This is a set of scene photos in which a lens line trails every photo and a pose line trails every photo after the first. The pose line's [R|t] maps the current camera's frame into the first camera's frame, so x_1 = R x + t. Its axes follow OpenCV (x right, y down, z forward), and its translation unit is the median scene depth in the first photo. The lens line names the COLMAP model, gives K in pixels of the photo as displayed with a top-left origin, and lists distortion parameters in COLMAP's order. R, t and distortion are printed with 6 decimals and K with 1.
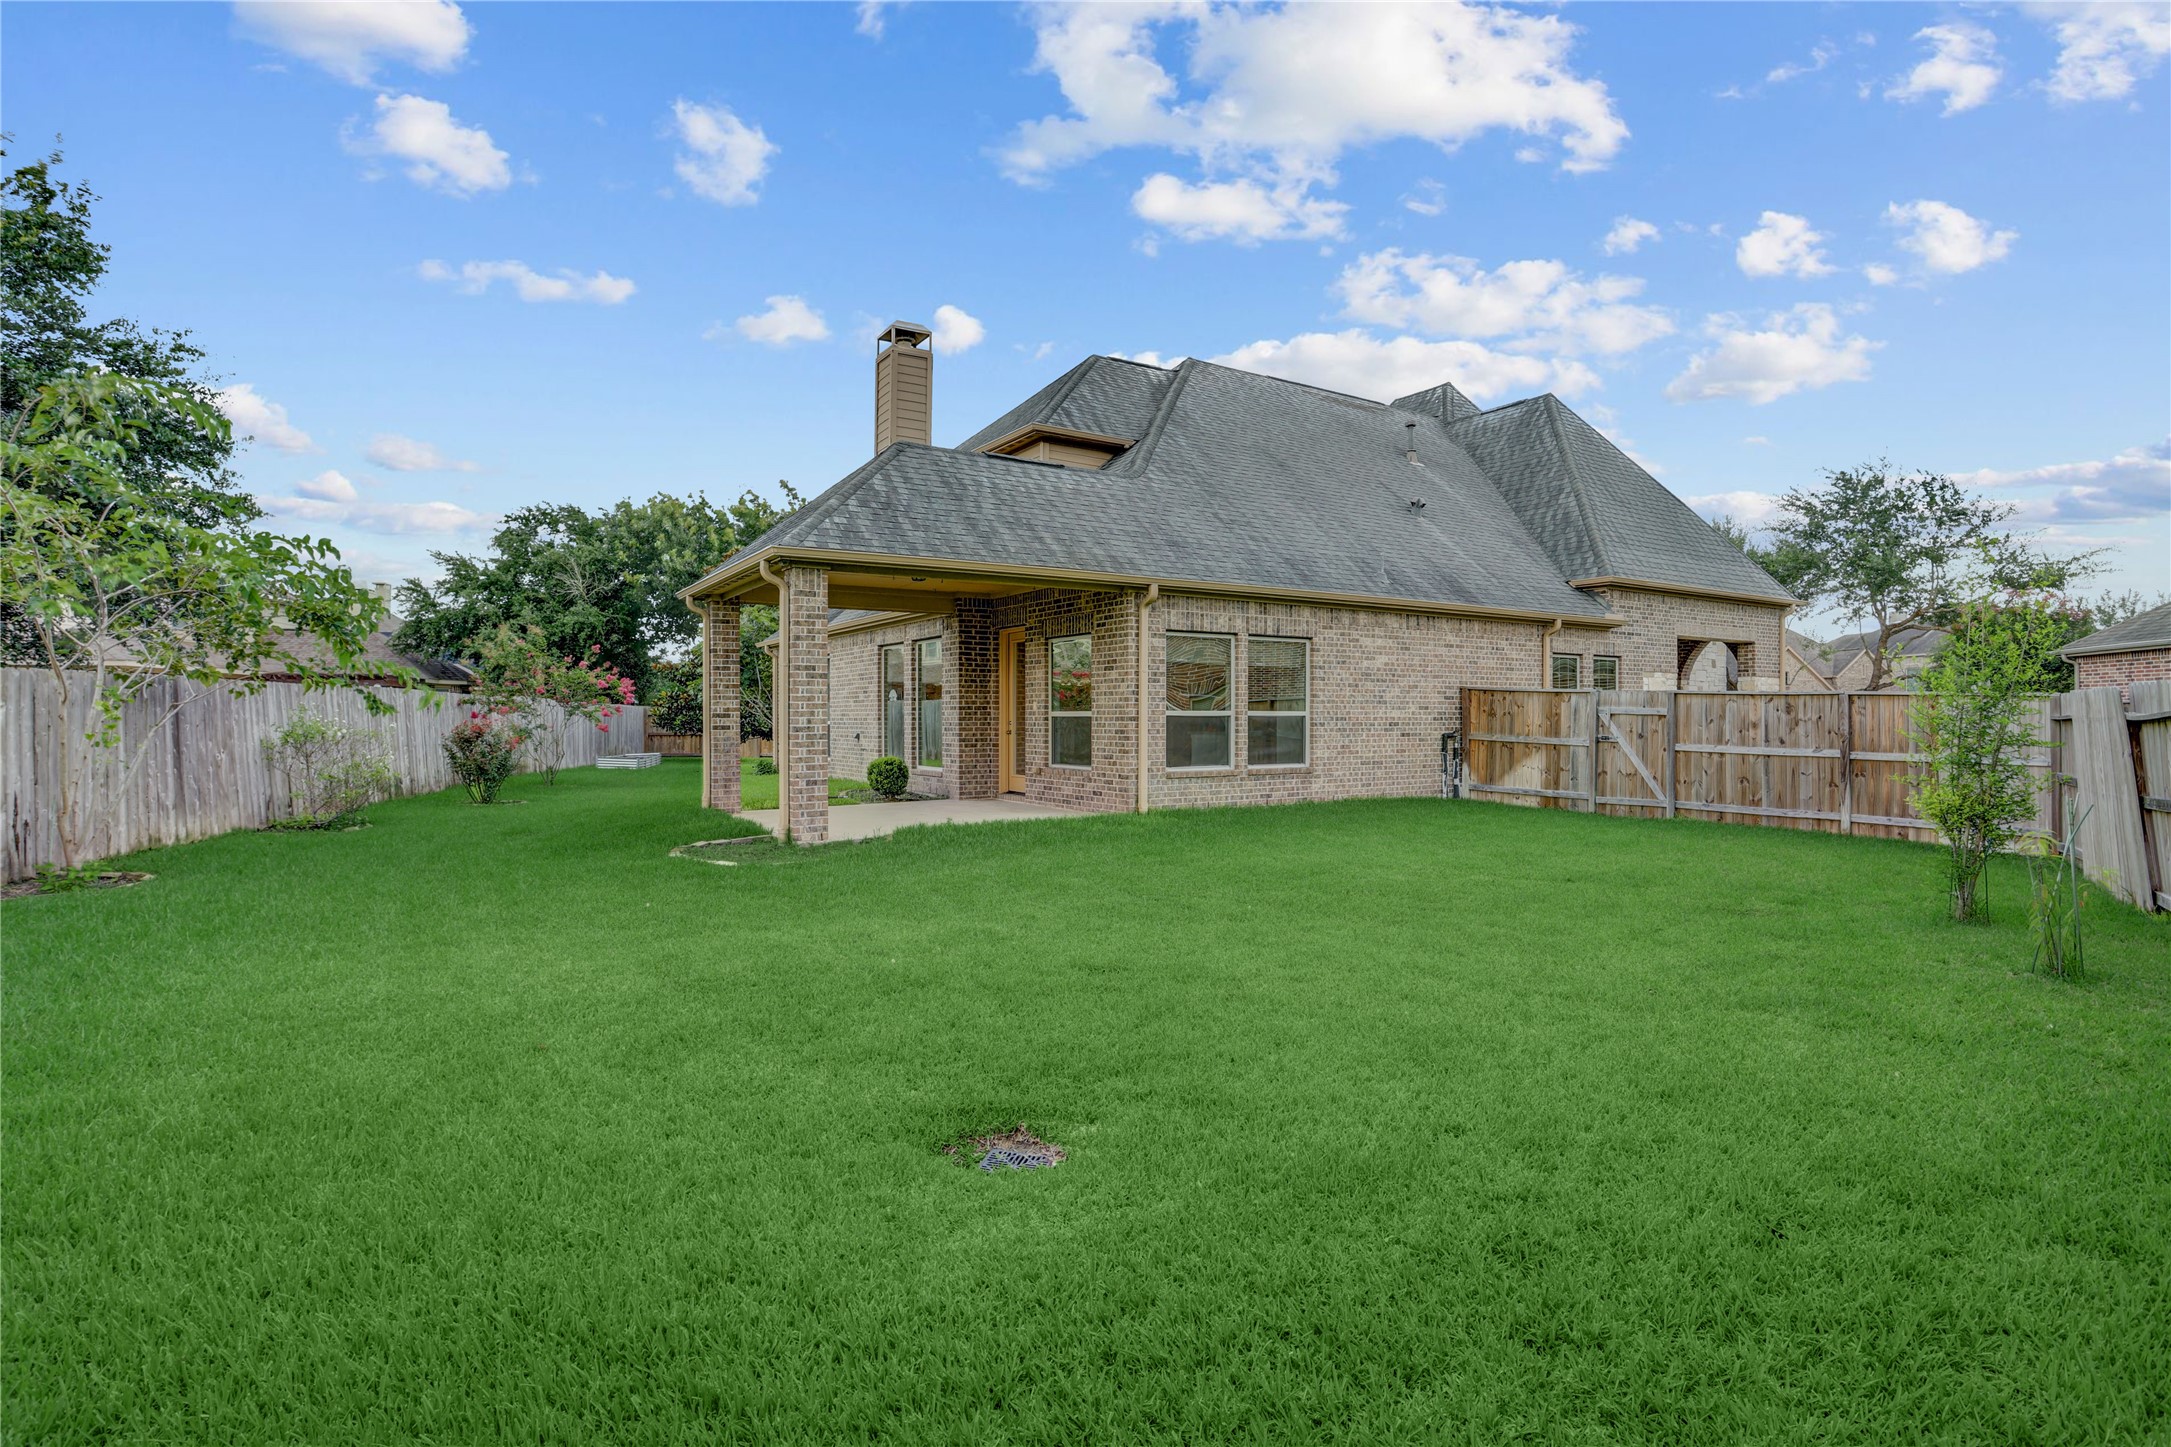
lens RADIAL K [[1084.7, 0, 1077.9], [0, 1084.7, 699.9], [0, 0, 1]] dist [-0.076130, 0.037026]
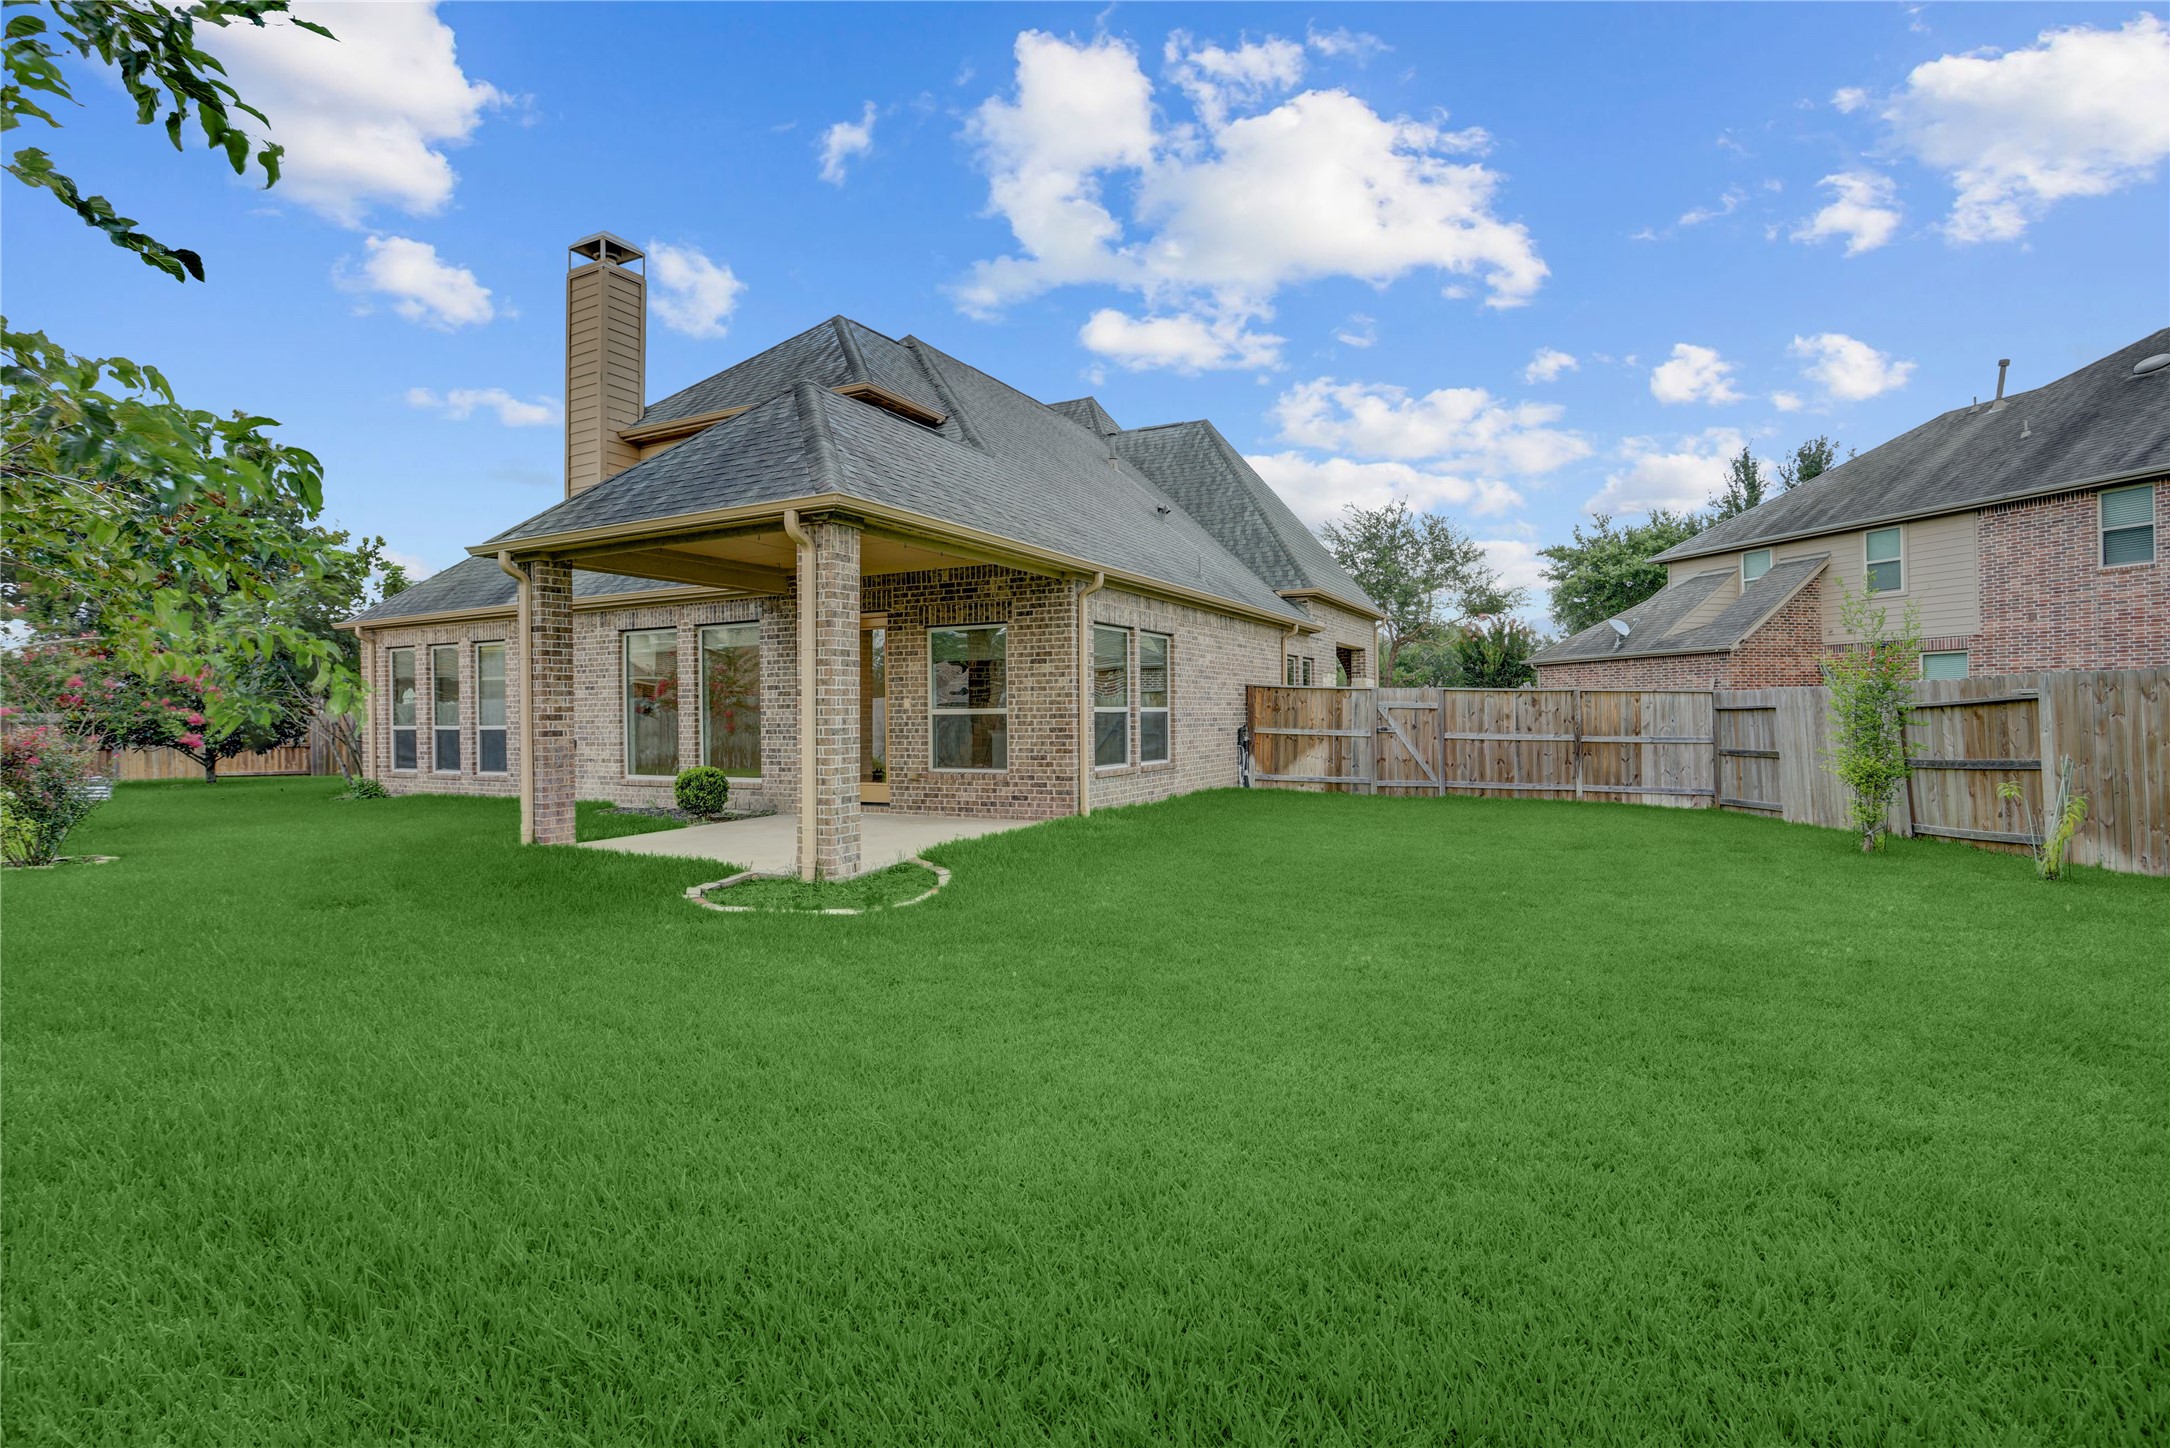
lens RADIAL K [[1084.2, 0, 1077.4], [0, 1084.2, 700.4], [0, 0, 1]] dist [-0.076130, 0.037026]
pose [[0.850394, -0.001943, 0.526142, -0.393723], [0.002242, 0.999997, 0.000069, 0.003821], [-0.526141, 0.001121, 0.850397, 0.186874]]
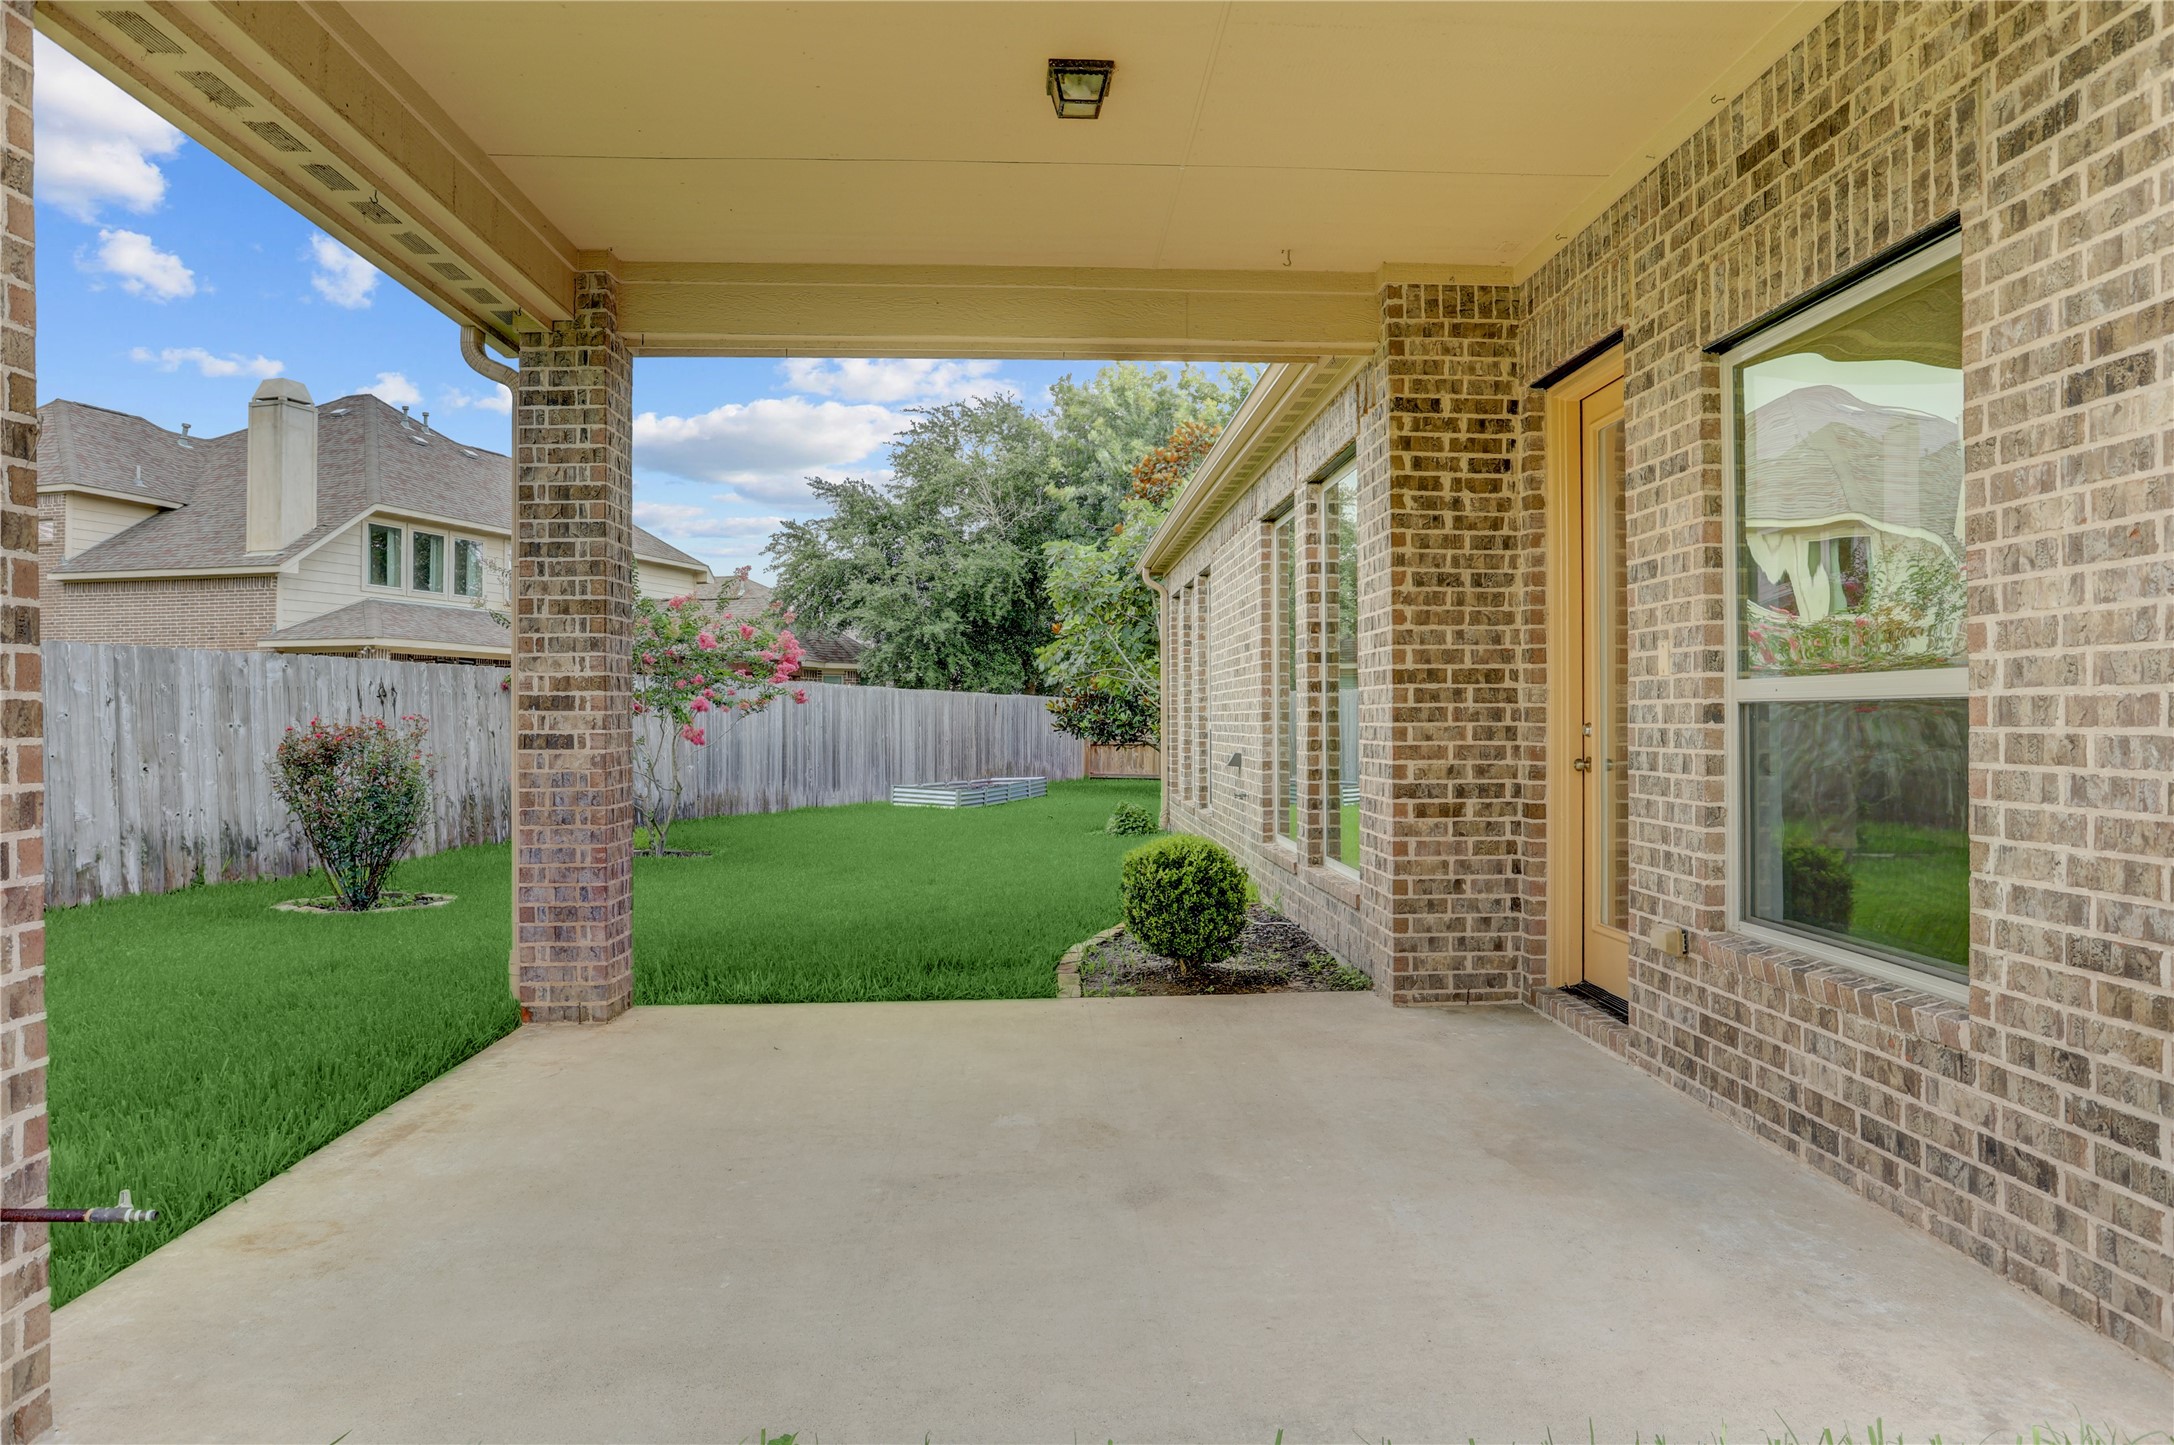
lens RADIAL K [[1370.6, 0, 1123.2], [0, 1370.6, 690.9], [0, 0, 1]] dist [-0.001001, 0.001209]
pose [[0.879479, -0.008060, -0.475869, -0.001789], [0.006423, 0.999967, -0.005066, 0.013846], [0.475893, 0.001399, 0.879502, 0.705201]]
